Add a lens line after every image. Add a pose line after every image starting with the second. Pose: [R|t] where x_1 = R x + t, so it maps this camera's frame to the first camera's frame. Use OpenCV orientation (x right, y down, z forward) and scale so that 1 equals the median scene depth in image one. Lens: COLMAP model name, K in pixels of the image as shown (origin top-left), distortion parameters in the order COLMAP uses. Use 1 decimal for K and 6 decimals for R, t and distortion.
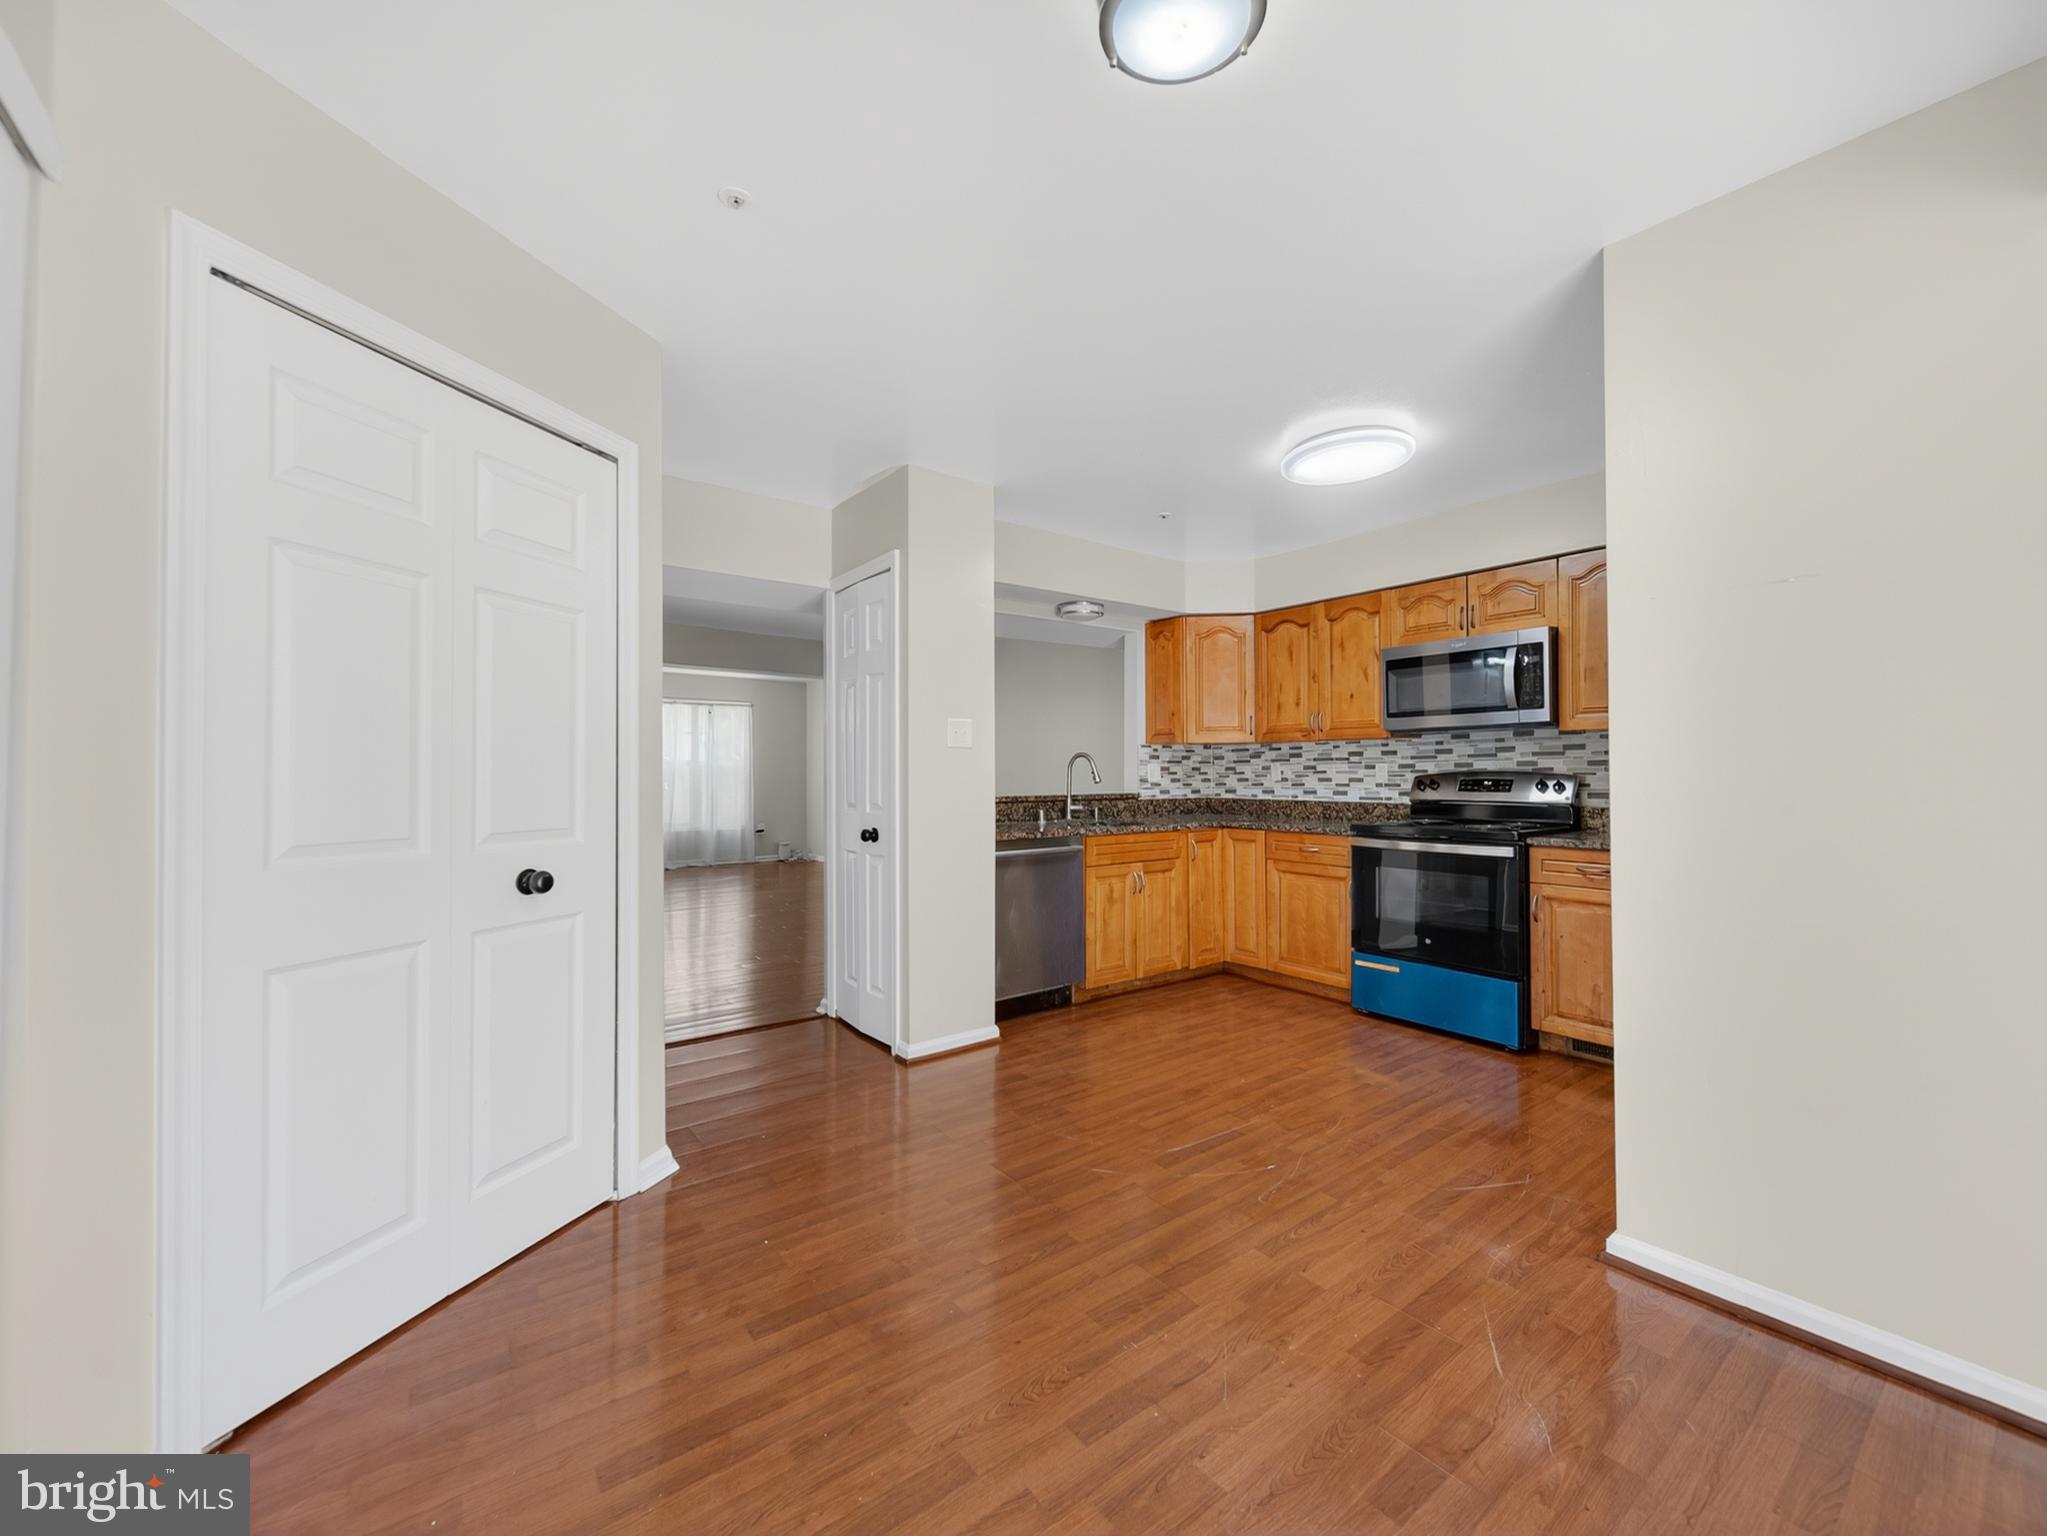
lens RADIAL K [[804.9, 0, 1031.0], [0, 804.9, 772.3], [0, 0, 1]] dist [-0.000672, -0.001664]
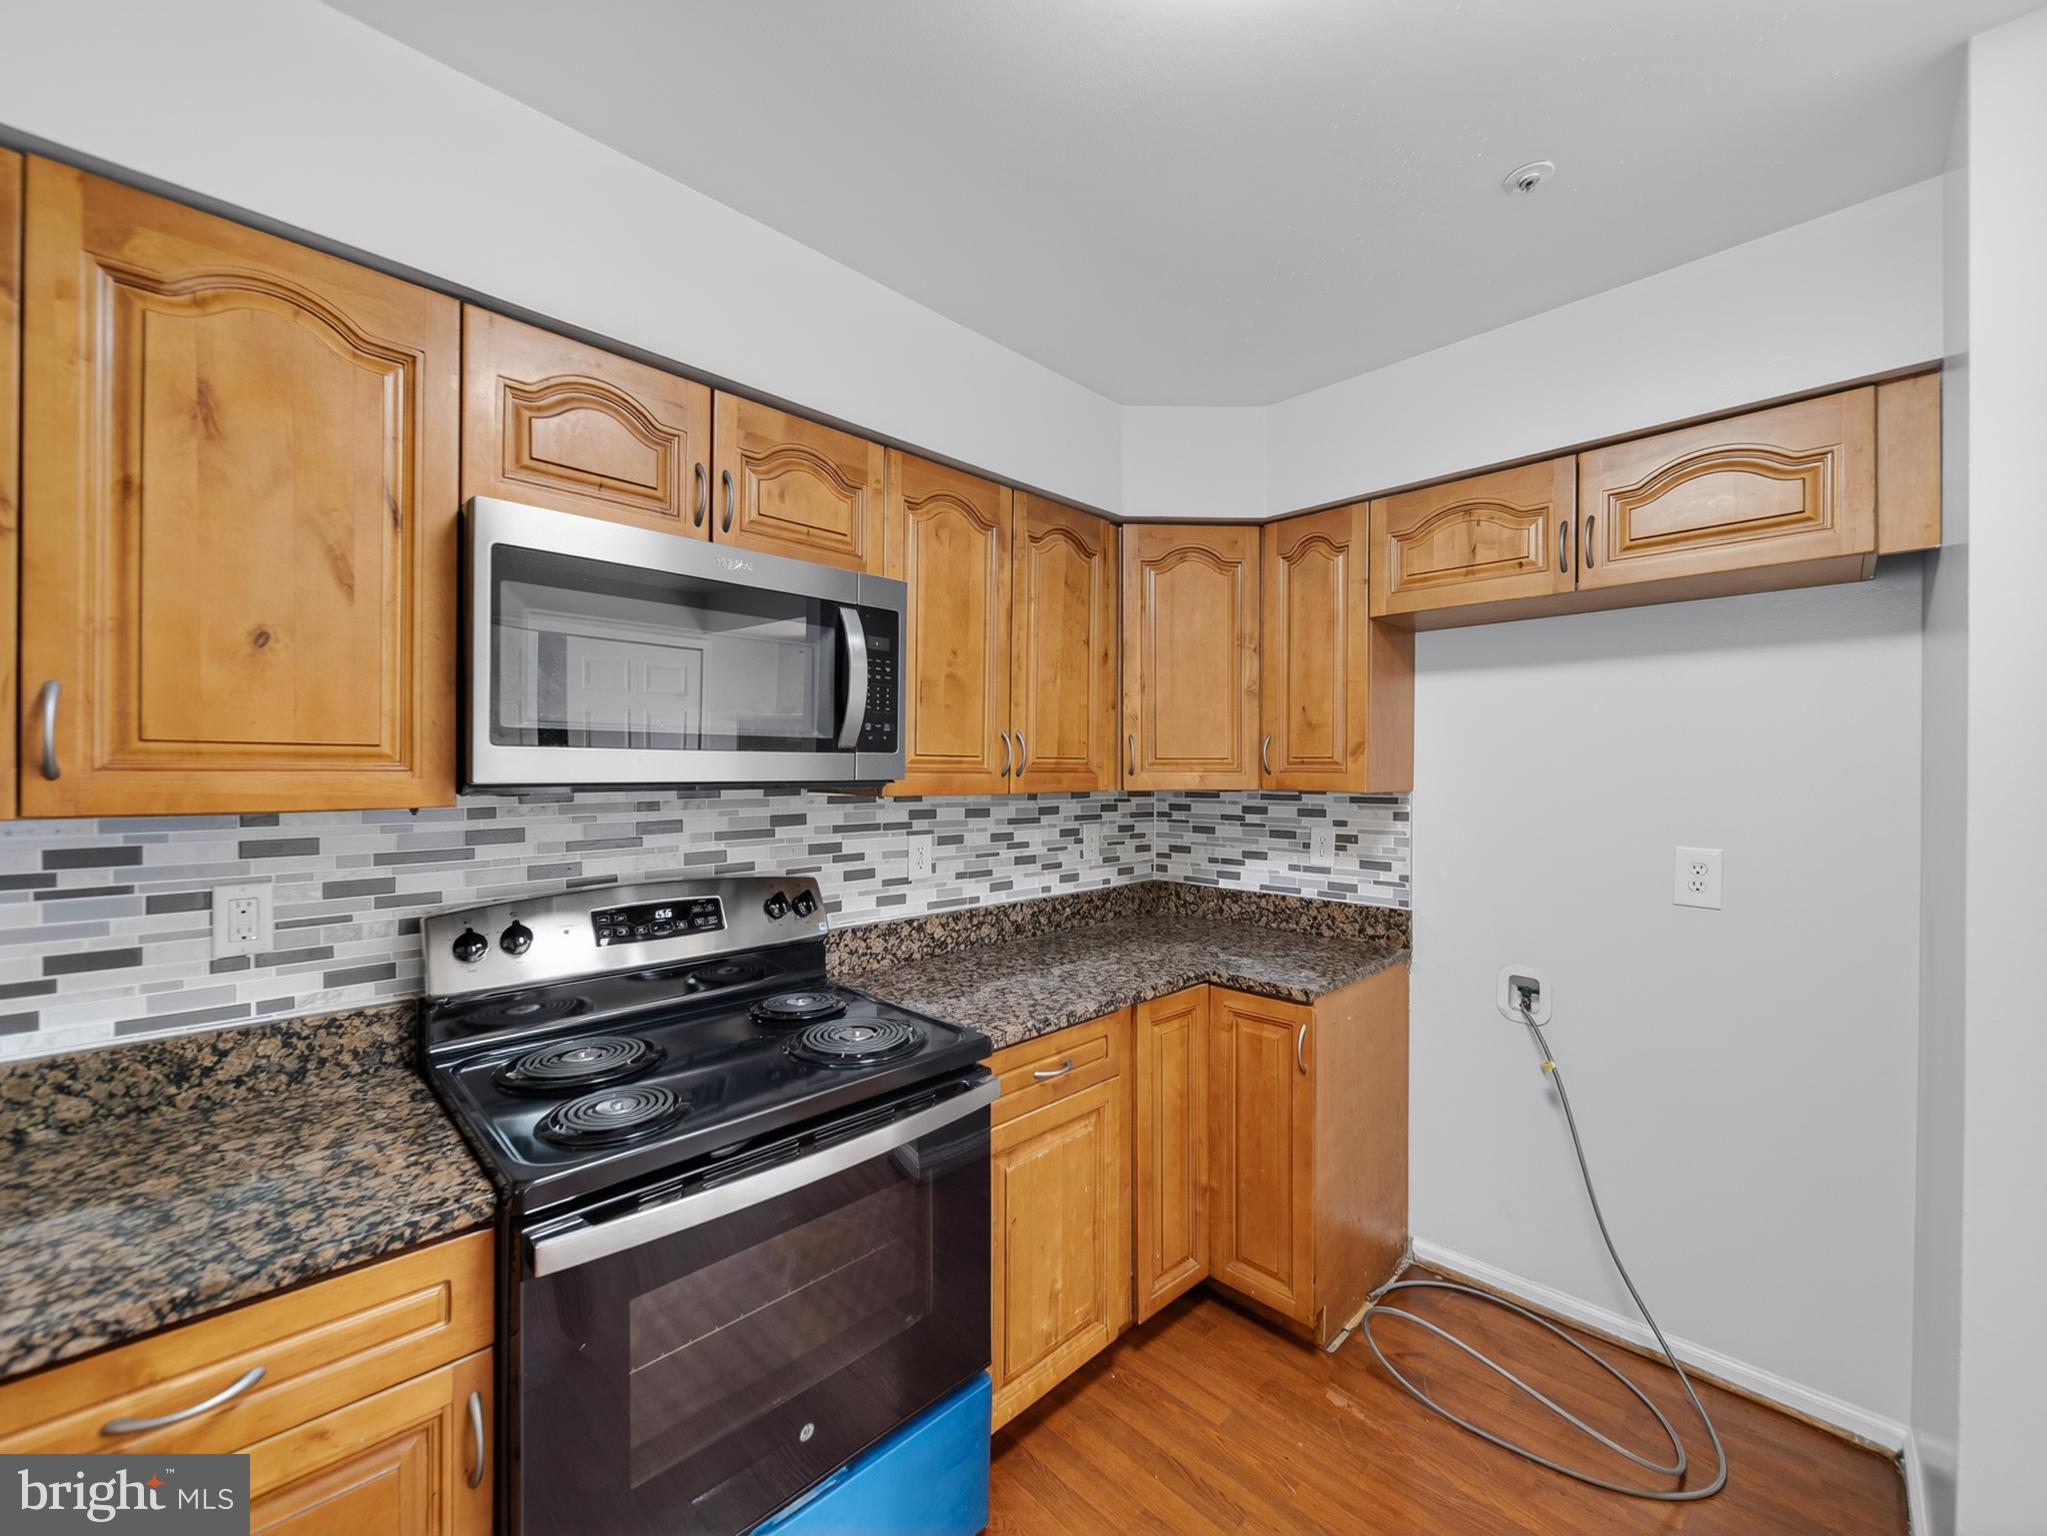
lens RADIAL K [[804.9, 0, 1028.3], [0, 804.9, 770.8], [0, 0, 1]] dist [-0.000672, -0.001664]
pose [[-0.132012, 0.000568, 0.991248, 0.120095], [-0.006944, 0.999975, -0.001498, -0.053468], [-0.991224, -0.007081, -0.132004, 0.770757]]
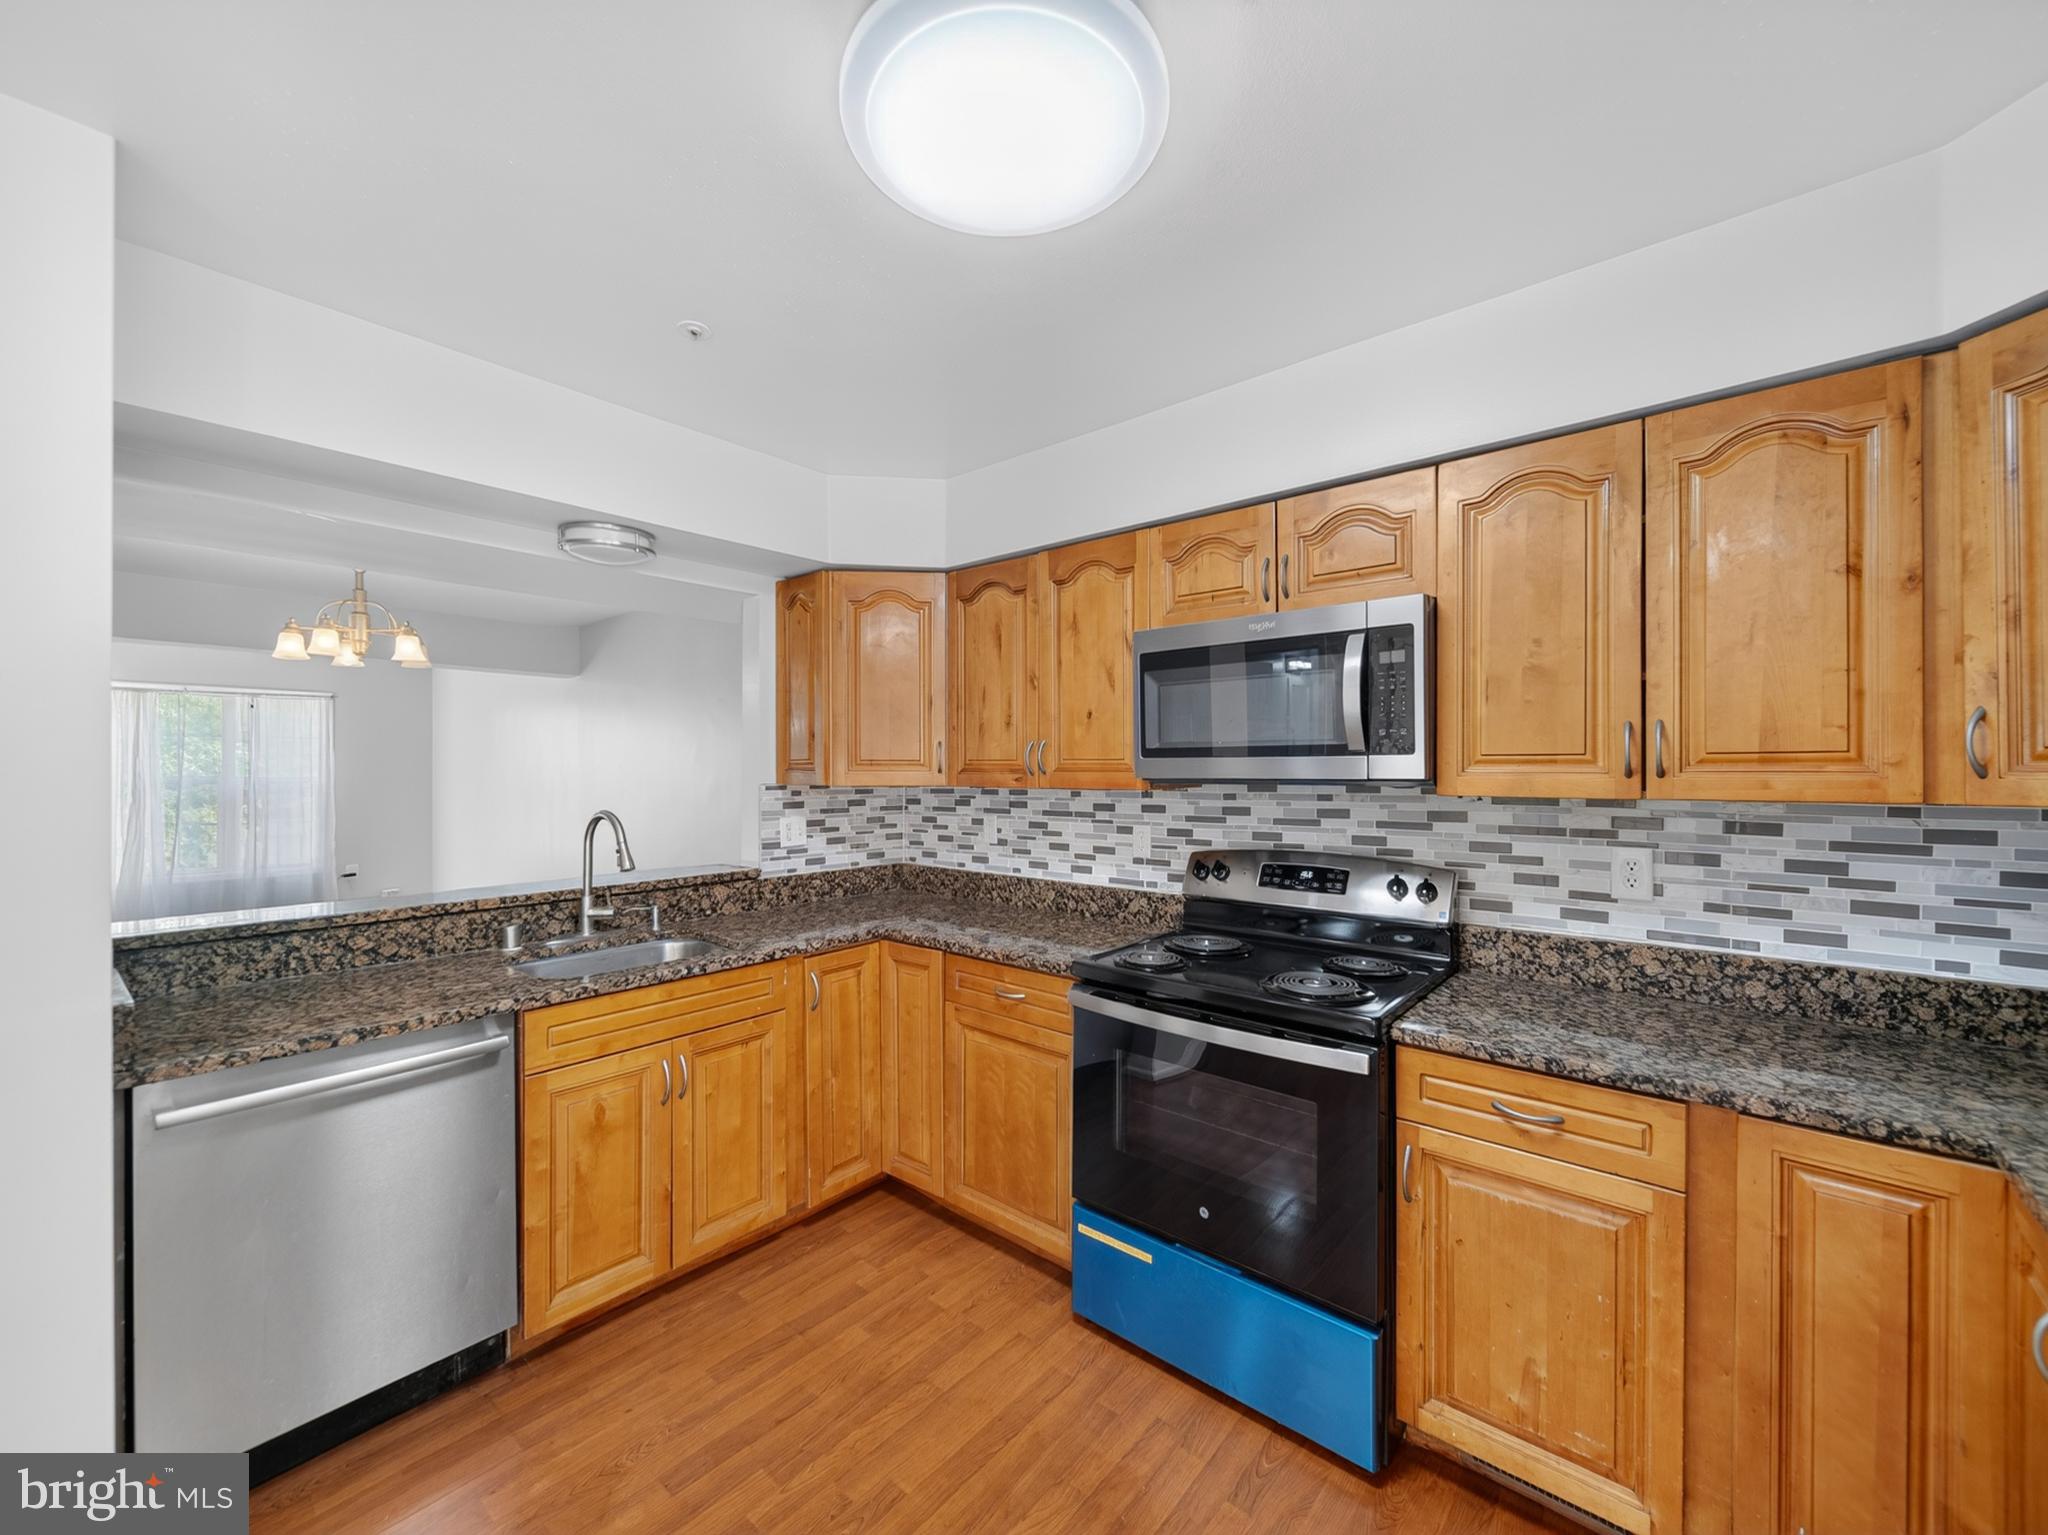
lens RADIAL K [[805.3, 0, 1034.1], [0, 805.3, 769.7], [0, 0, 1]] dist [-0.000672, -0.001664]
pose [[0.975053, 0.002899, 0.221954, 0.223933], [-0.003456, 0.999992, 0.002122, -0.054401], [-0.221946, -0.002836, 0.975055, 0.431454]]
